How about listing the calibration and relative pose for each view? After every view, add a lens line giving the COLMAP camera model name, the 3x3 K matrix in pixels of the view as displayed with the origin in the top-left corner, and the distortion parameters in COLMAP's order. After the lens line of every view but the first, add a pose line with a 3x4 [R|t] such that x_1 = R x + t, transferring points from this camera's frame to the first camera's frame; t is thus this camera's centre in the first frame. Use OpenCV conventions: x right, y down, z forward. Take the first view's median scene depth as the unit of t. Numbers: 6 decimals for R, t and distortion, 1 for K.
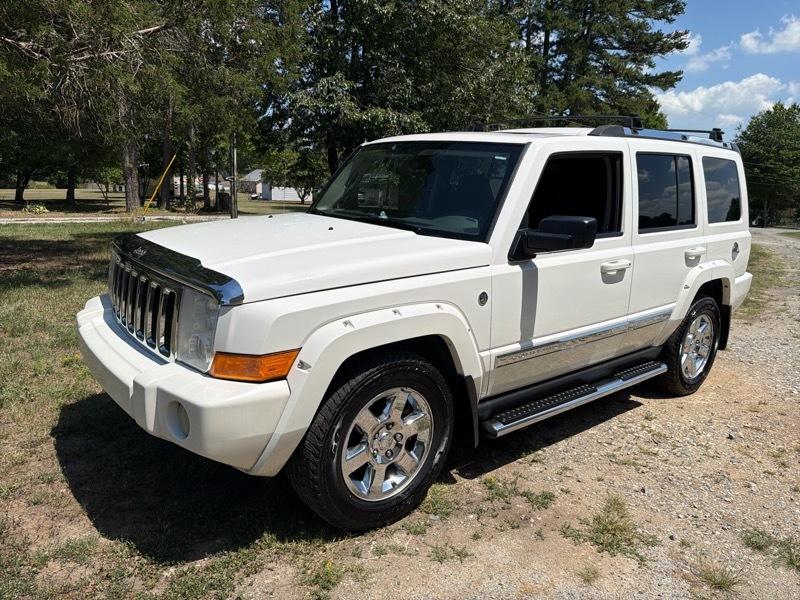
lens RADIAL K [[568.5, 0, 396.1], [0, 568.5, 295.2], [0, 0, 1]] dist [0.023757, -0.036482]
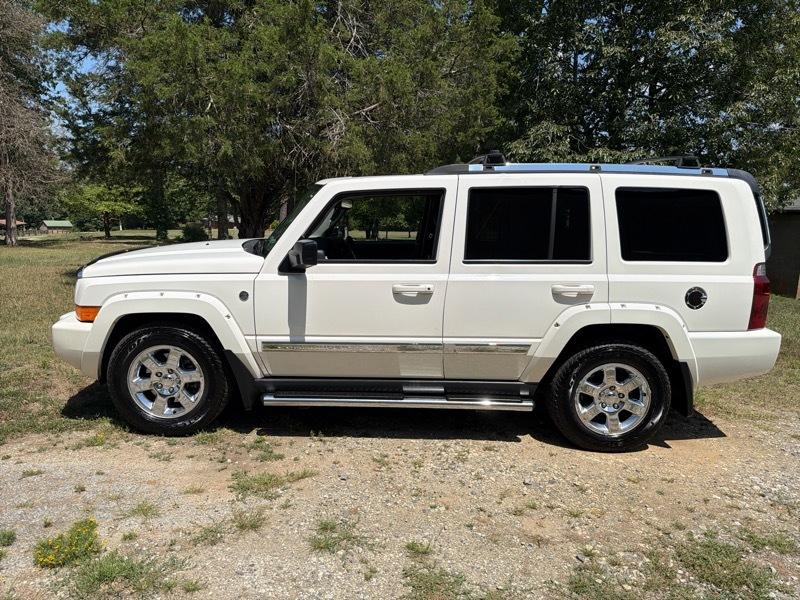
lens RADIAL K [[568.5, 0, 398.2], [0, 568.5, 291.7], [0, 0, 1]] dist [0.023757, -0.036482]
pose [[0.780443, 0.077768, -0.620371, 1.126232], [-0.125554, 0.991516, -0.033657, -0.004742], [0.612490, 0.104157, 0.783586, 0.118048]]
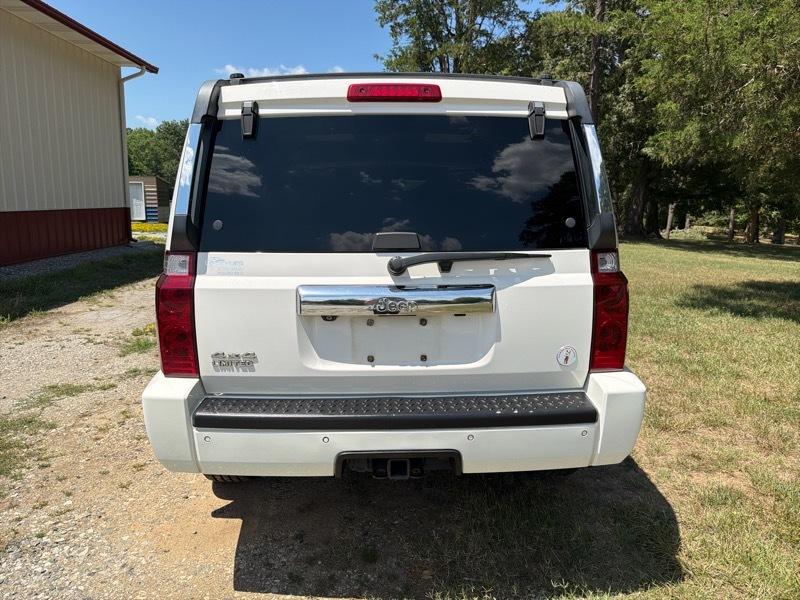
lens RADIAL K [[568.5, 0, 400.5], [0, 568.5, 292.5], [0, 0, 1]] dist [0.023757, -0.036482]
pose [[-0.608075, 0.074909, -0.790338, 1.333344], [-0.195087, 0.950911, 0.240226, -0.375807], [0.769536, 0.300260, -0.563612, 2.167616]]
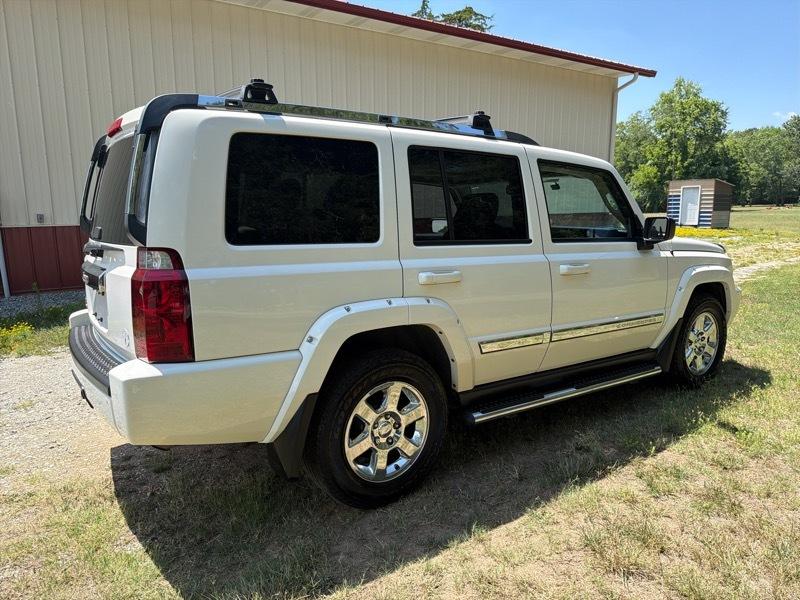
lens RADIAL K [[568.5, 0, 400.6], [0, 568.5, 300.7], [0, 0, 1]] dist [0.023757, -0.036482]
pose [[-0.996645, -0.049376, 0.065282, 0.275456], [-0.022501, 0.932107, 0.361484, -0.517669], [-0.078698, 0.358803, -0.930090, 2.636753]]
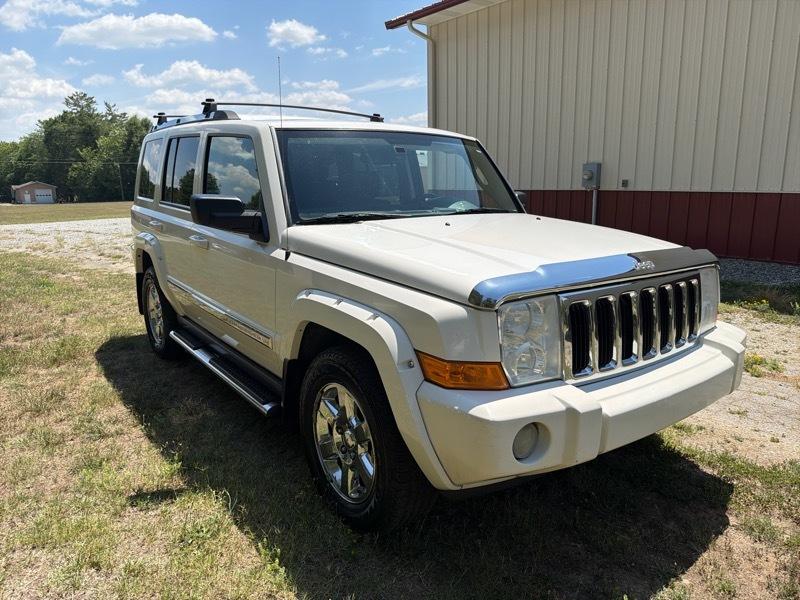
lens RADIAL K [[568.5, 0, 401.5], [0, 568.5, 302.3], [0, 0, 1]] dist [0.023757, -0.036482]
pose [[0.040069, -0.260192, 0.964725, -1.100330], [0.207954, 0.946530, 0.246648, -0.262677], [-0.977317, 0.190736, 0.092035, 1.078331]]
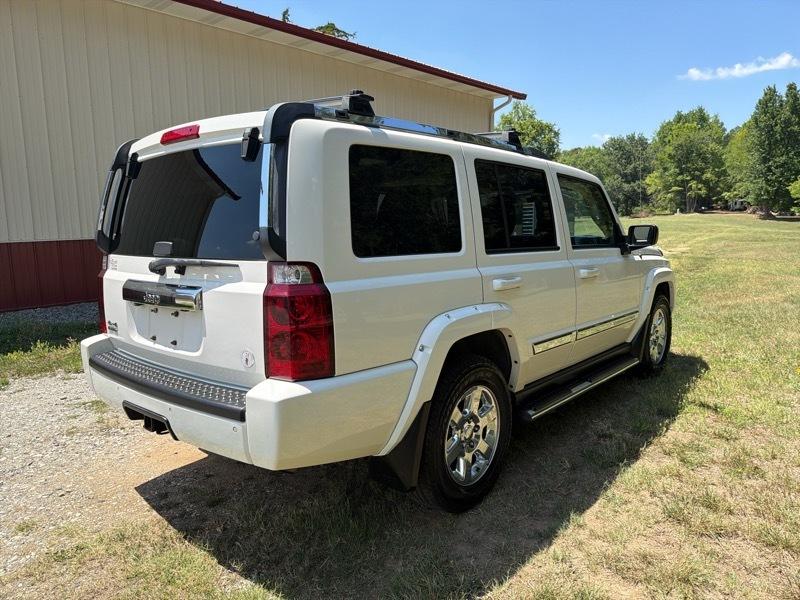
lens RADIAL K [[568.5, 0, 398.7], [0, 568.5, 299.3], [0, 0, 1]] dist [0.023757, -0.036482]
pose [[-0.984903, -0.005222, -0.173026, 0.627565], [-0.062672, 0.942492, 0.328299, -0.504057], [0.161361, 0.334187, -0.928591, 2.644626]]
